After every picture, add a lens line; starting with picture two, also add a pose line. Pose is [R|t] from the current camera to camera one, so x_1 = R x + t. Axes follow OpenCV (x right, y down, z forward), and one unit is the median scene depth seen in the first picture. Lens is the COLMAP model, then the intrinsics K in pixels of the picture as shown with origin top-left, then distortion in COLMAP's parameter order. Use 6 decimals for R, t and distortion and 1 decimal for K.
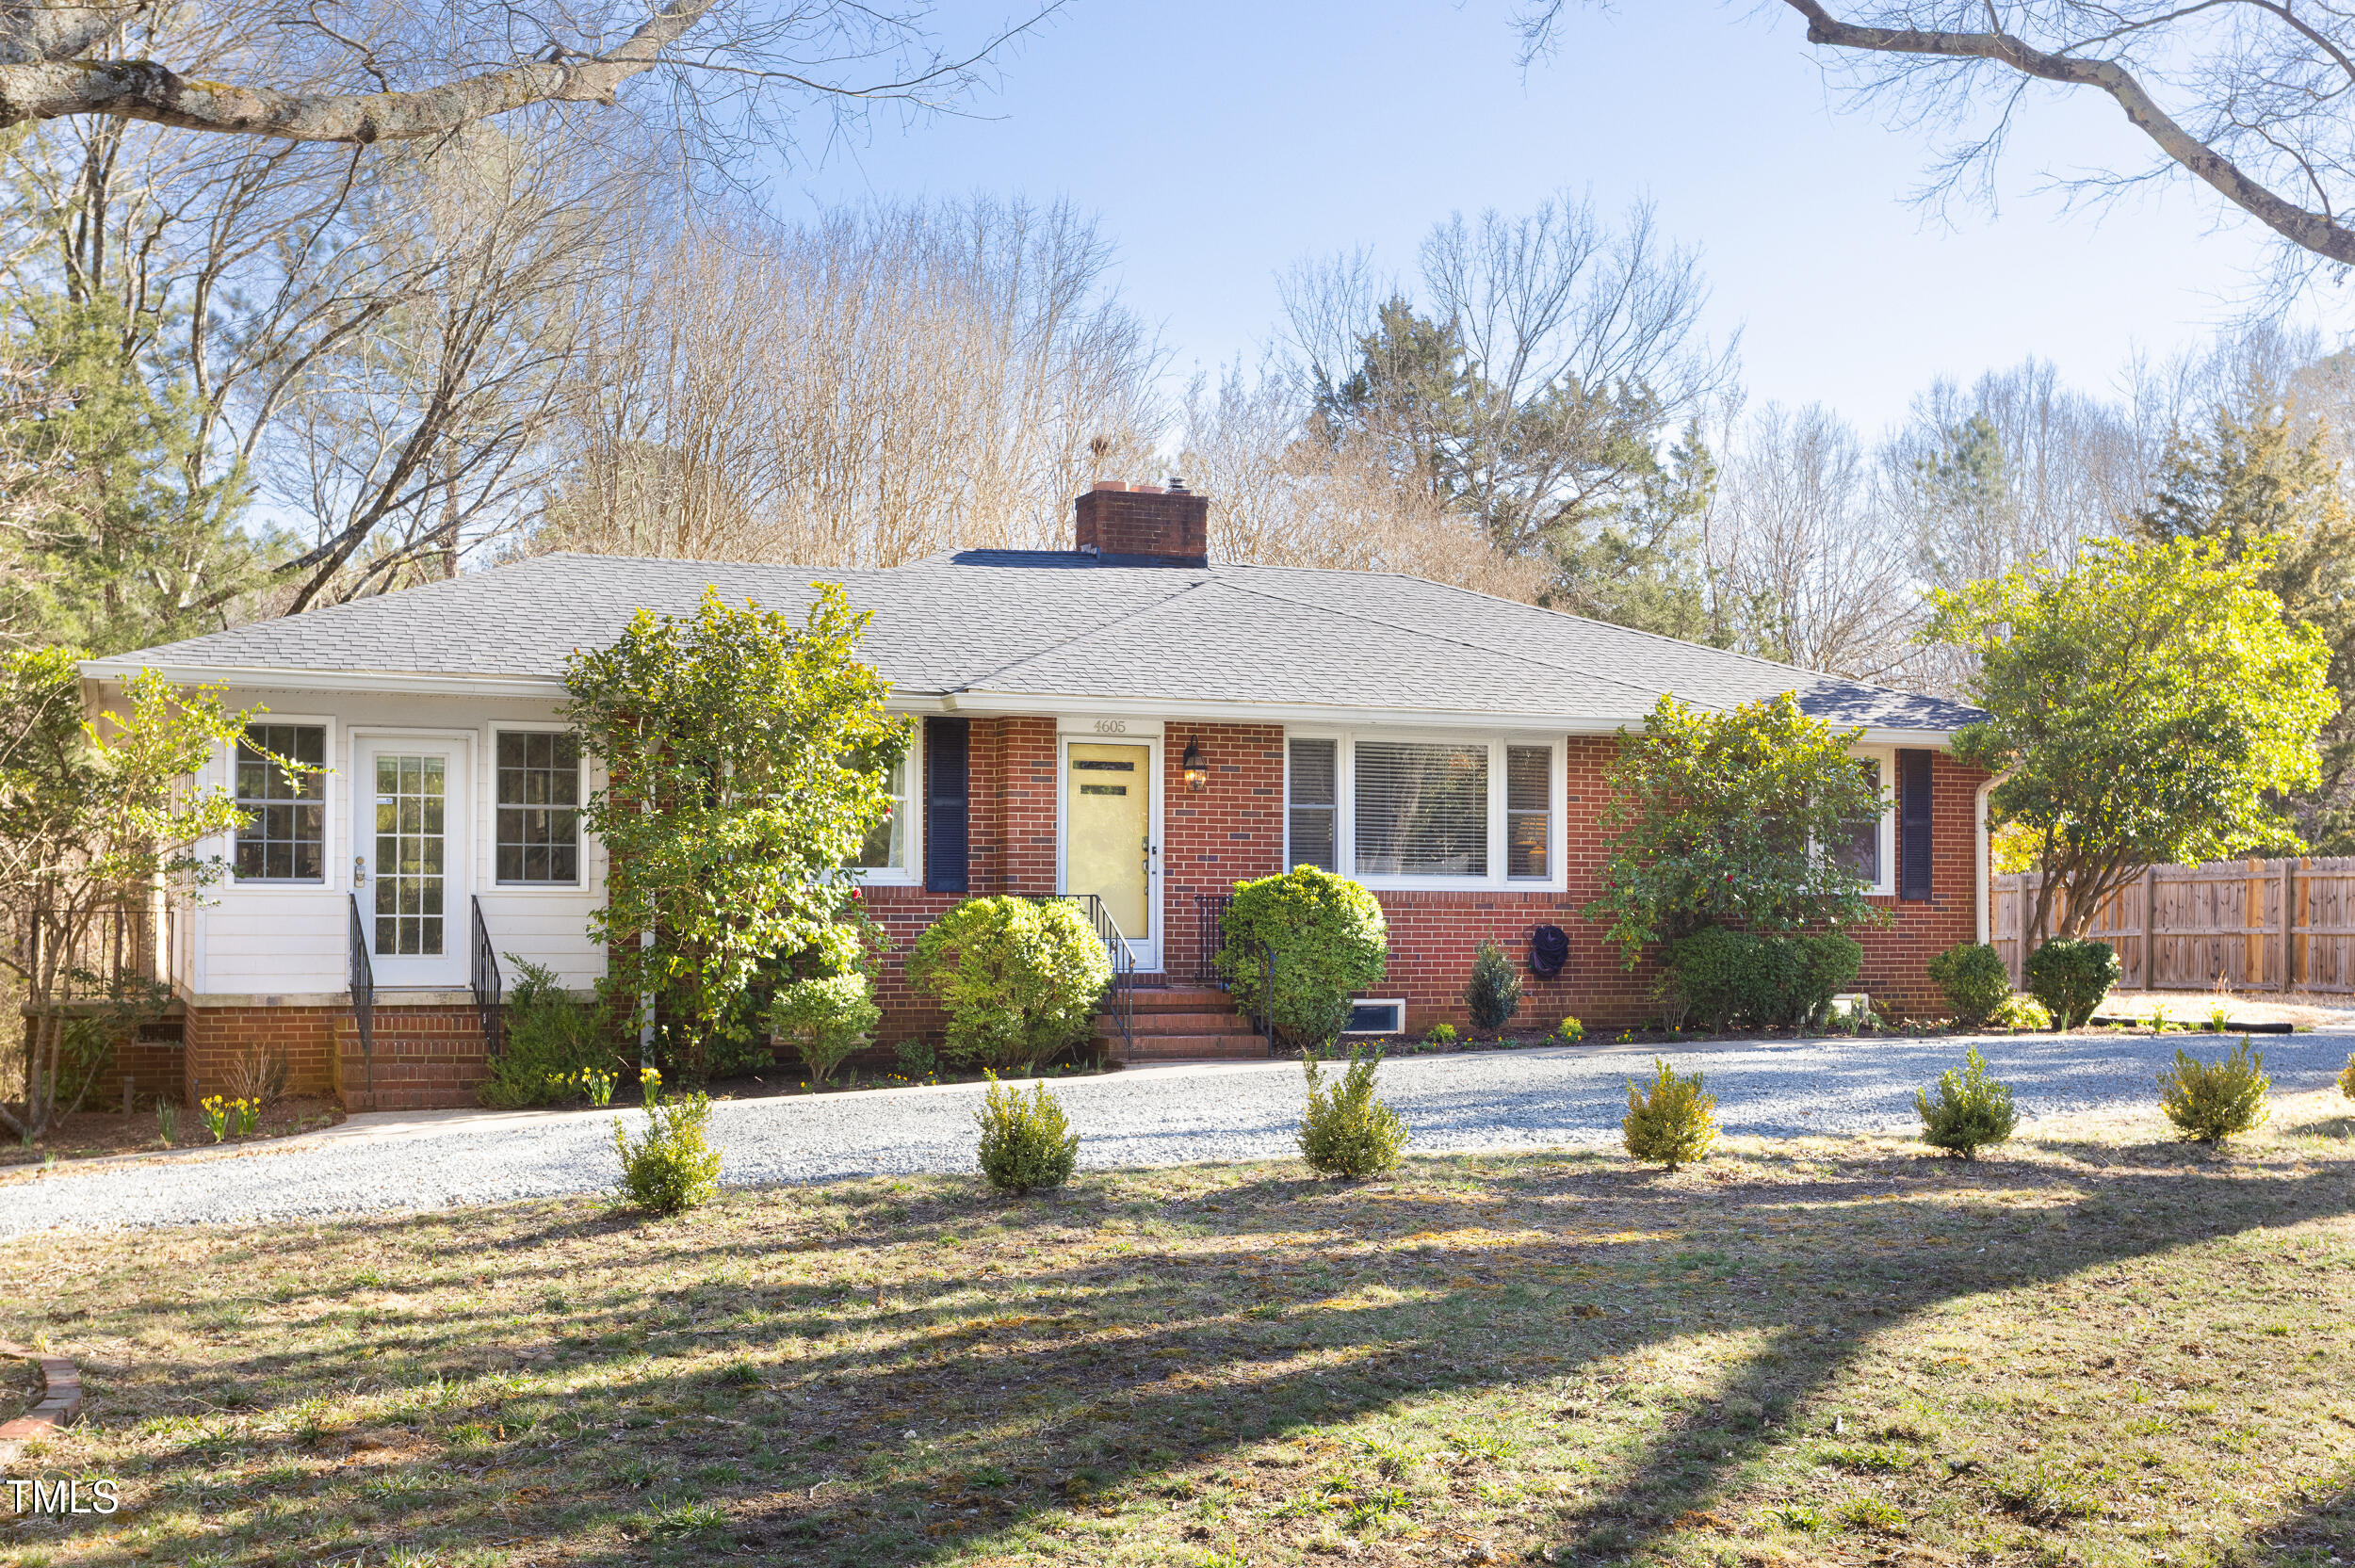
lens RADIAL K [[2700.1, 0, 1041.8], [0, 2700.1, 836.1], [0, 0, 1]] dist [0.000792, 0.054994]
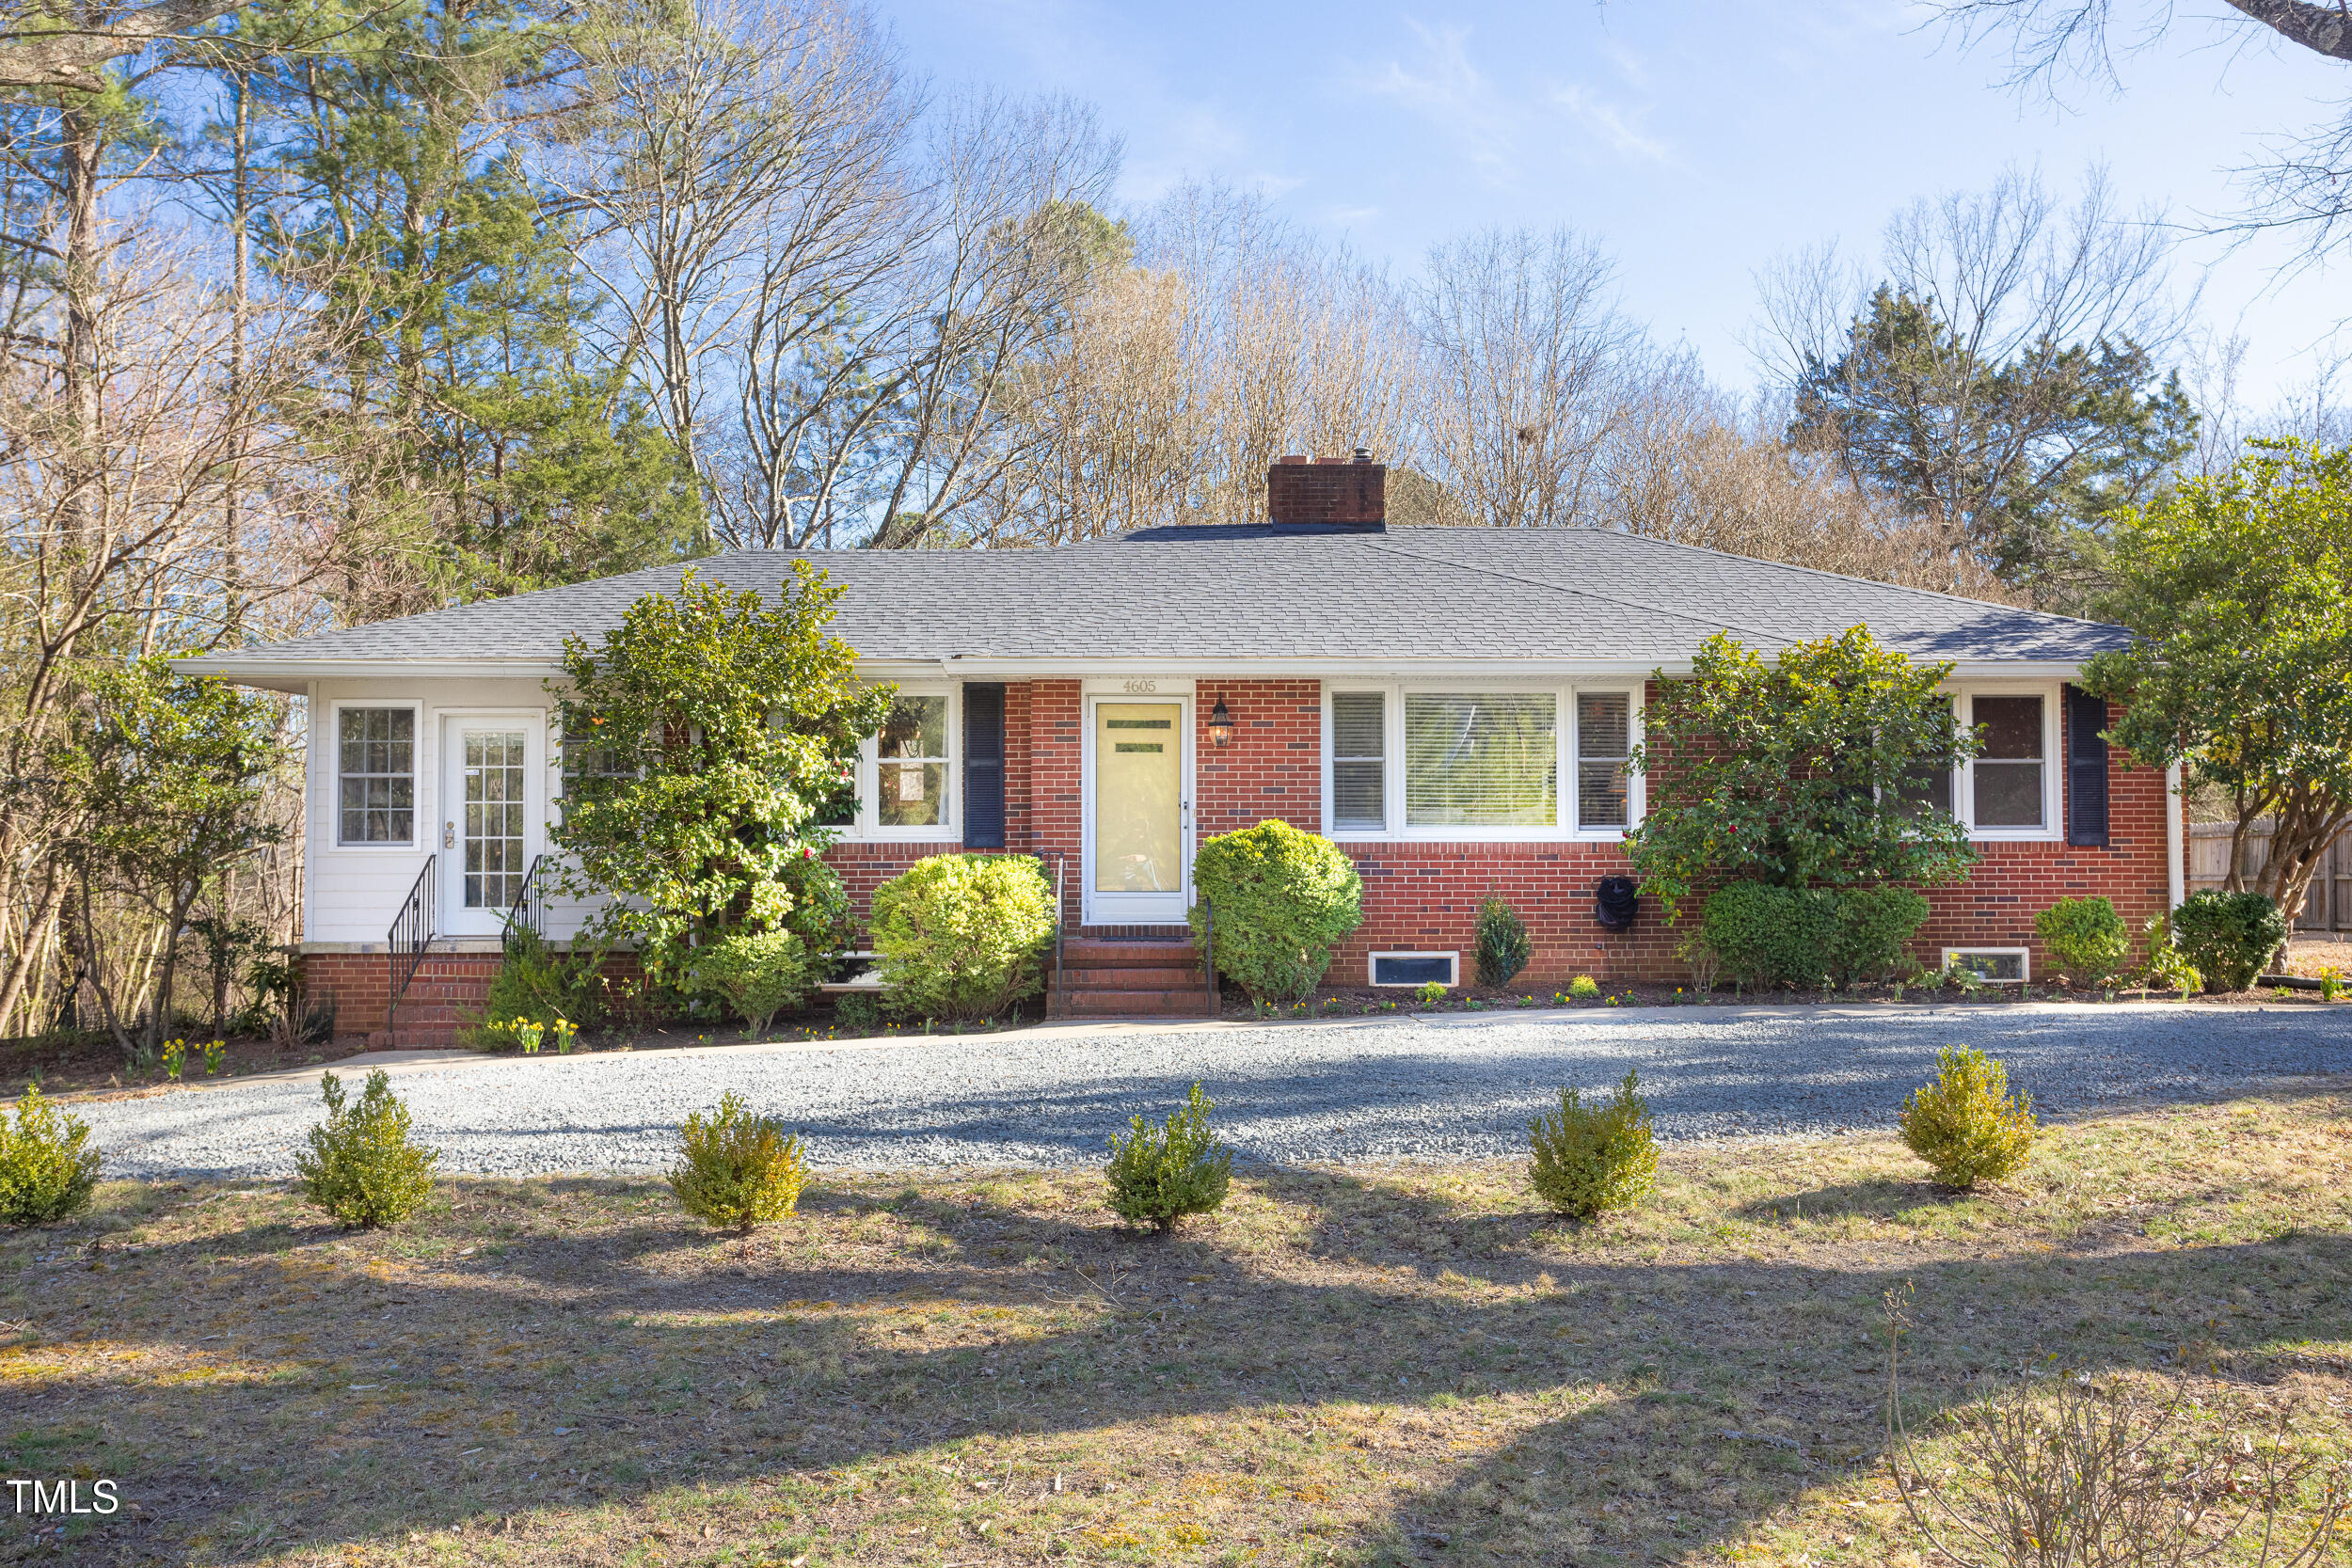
lens RADIAL K [[2076.6, 0, 1111.7], [0, 2076.6, 757.5], [0, 0, 1]] dist [0.000680, -0.002026]
pose [[0.939740, -0.020326, -0.341286, 0.289101], [0.016570, 0.999766, -0.013917, -0.002468], [0.341489, 0.007423, 0.939857, 0.252294]]
